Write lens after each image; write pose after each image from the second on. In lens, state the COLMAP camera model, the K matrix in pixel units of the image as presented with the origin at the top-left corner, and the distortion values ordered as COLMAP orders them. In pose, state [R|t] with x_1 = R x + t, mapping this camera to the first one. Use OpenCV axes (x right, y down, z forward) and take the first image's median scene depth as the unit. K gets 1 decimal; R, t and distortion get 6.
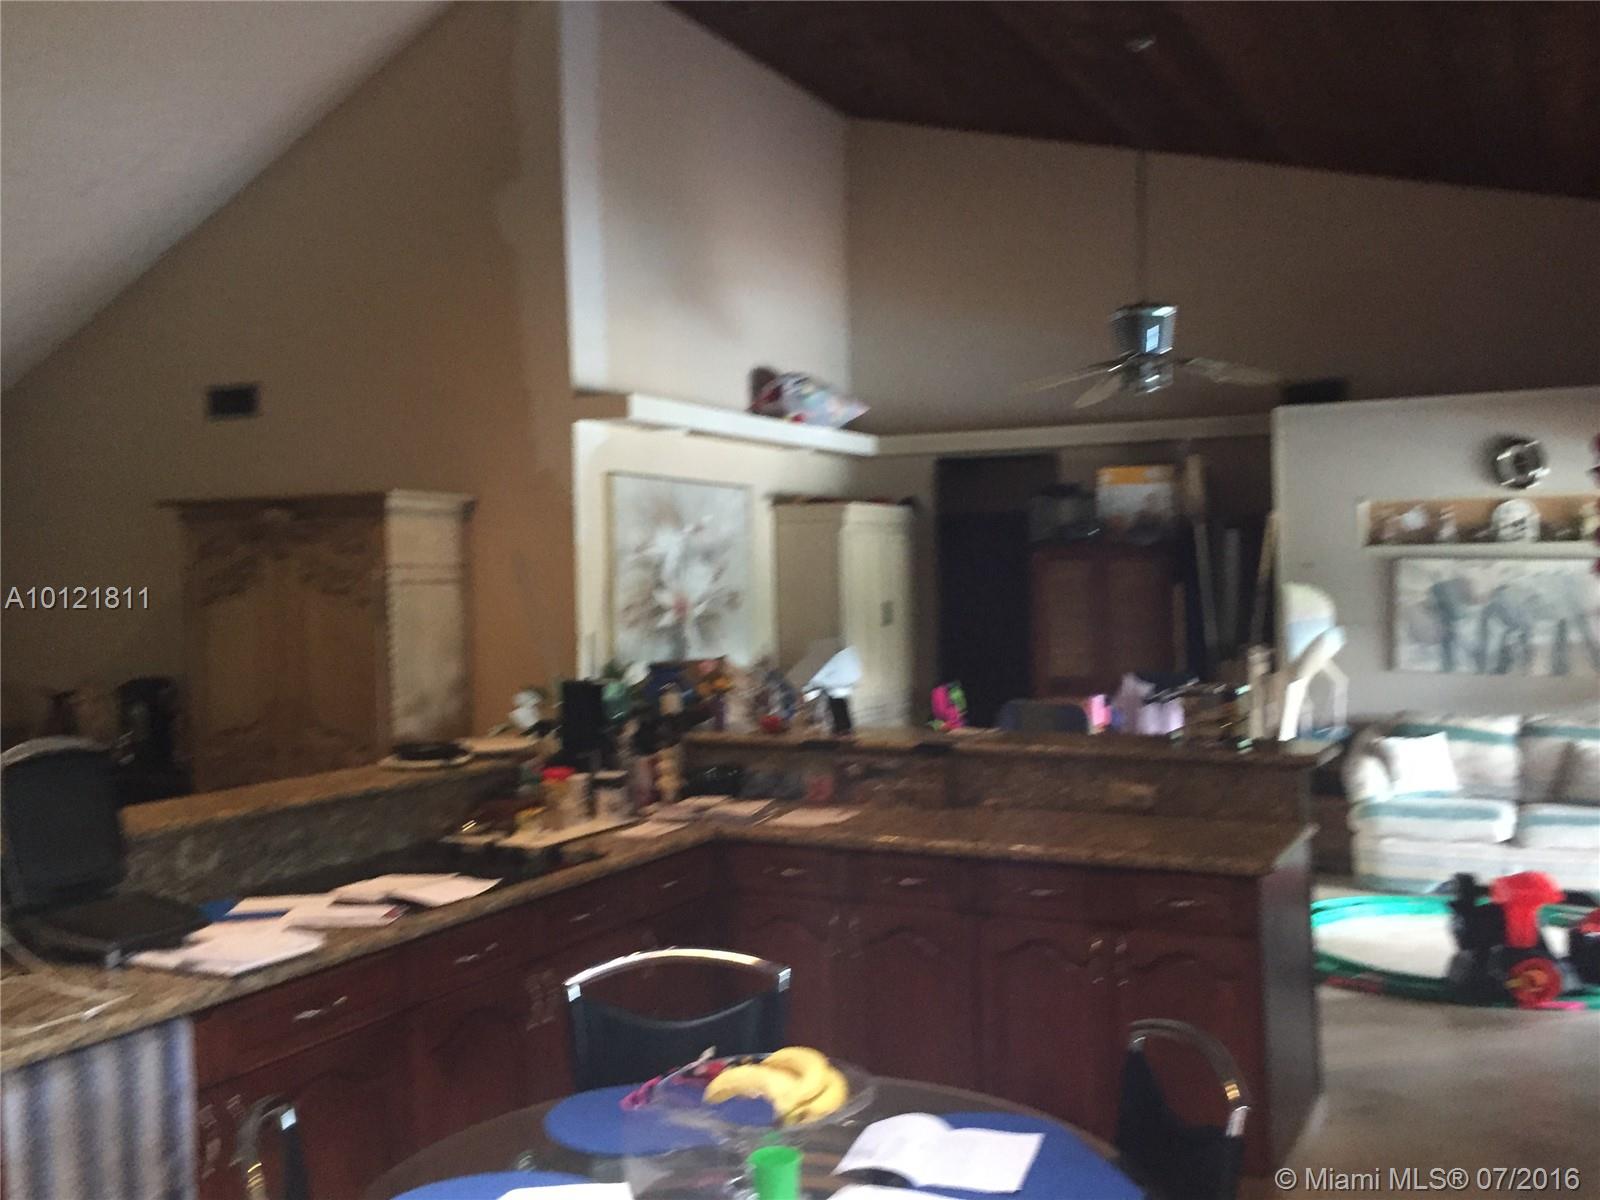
lens RADIAL K [[1556.9, 0, 800.0], [0, 1556.9, 600.0], [0, 0, 1]] dist [0.077817, -0.100084]
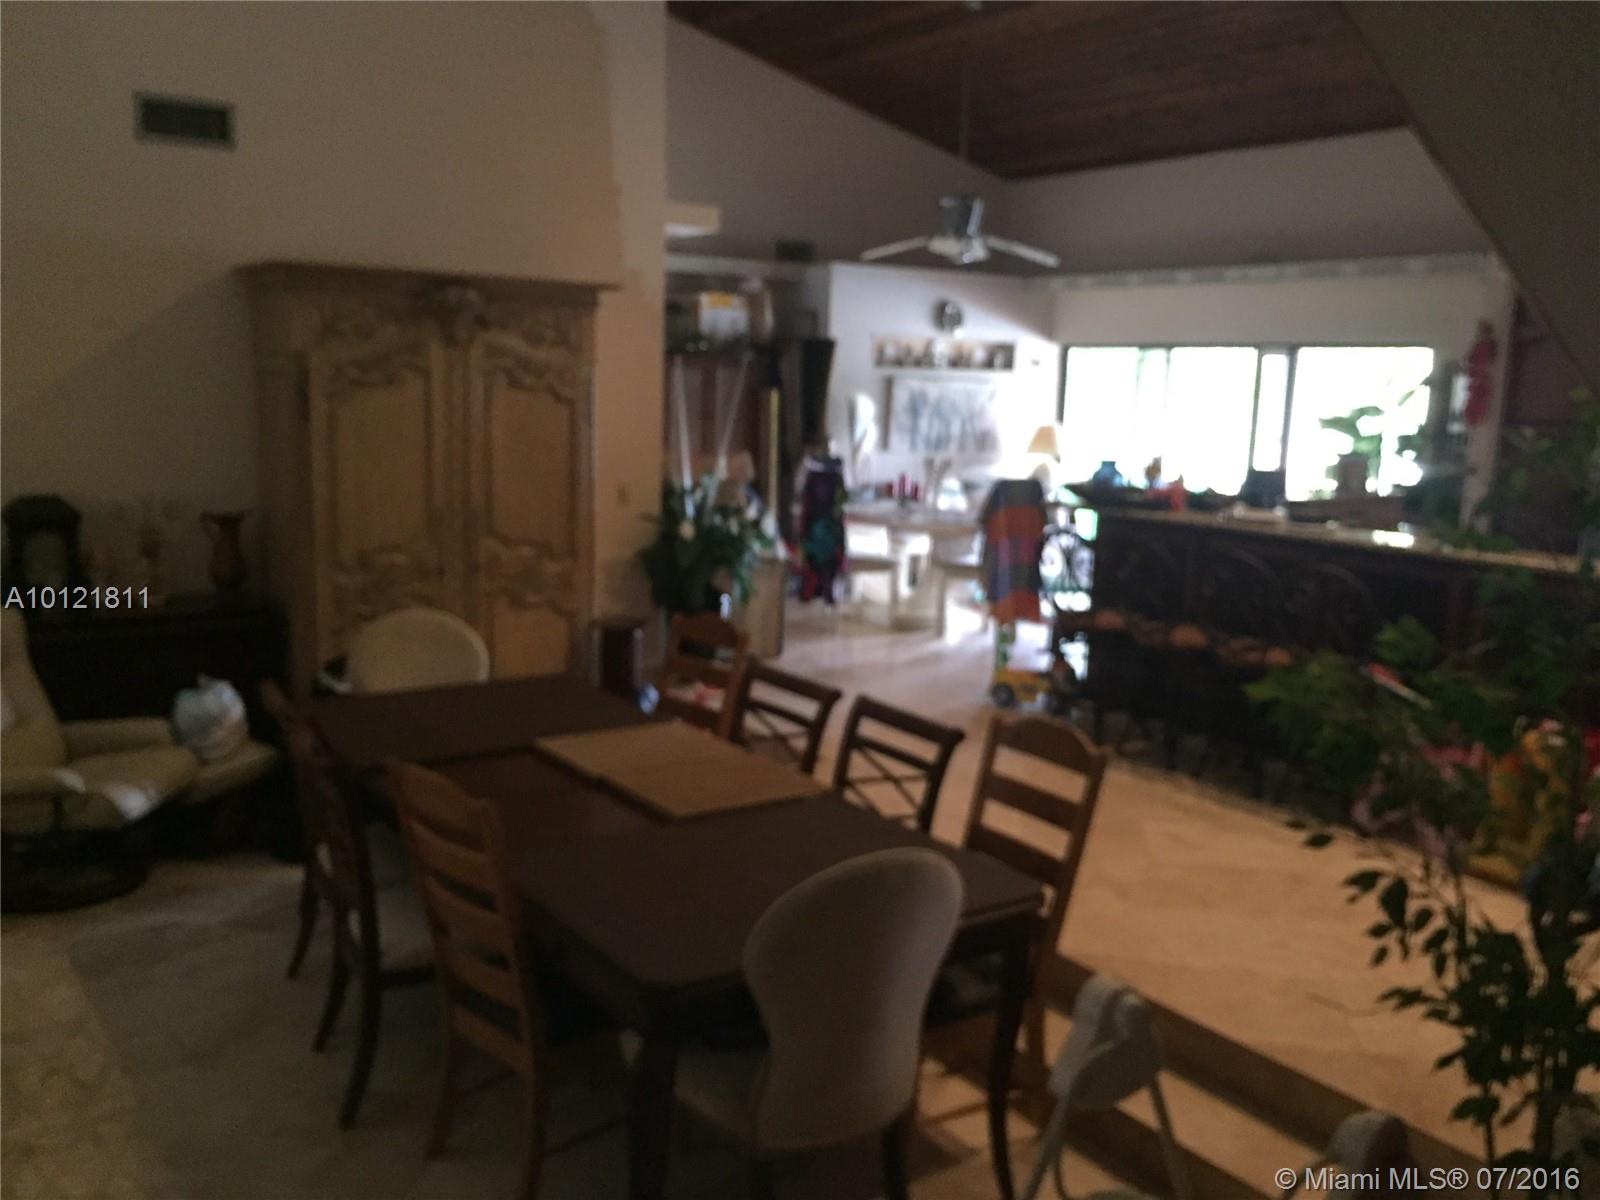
lens RADIAL K [[1415.8, 0, 800.0], [0, 1415.8, 600.0], [0, 0, 1]] dist [0.005751, 0.010315]
pose [[0.470912, -0.111863, 0.875059, -0.902461], [-0.025529, 0.989785, 0.140267, -0.002637], [-0.881811, -0.088392, 0.463245, 0.437627]]
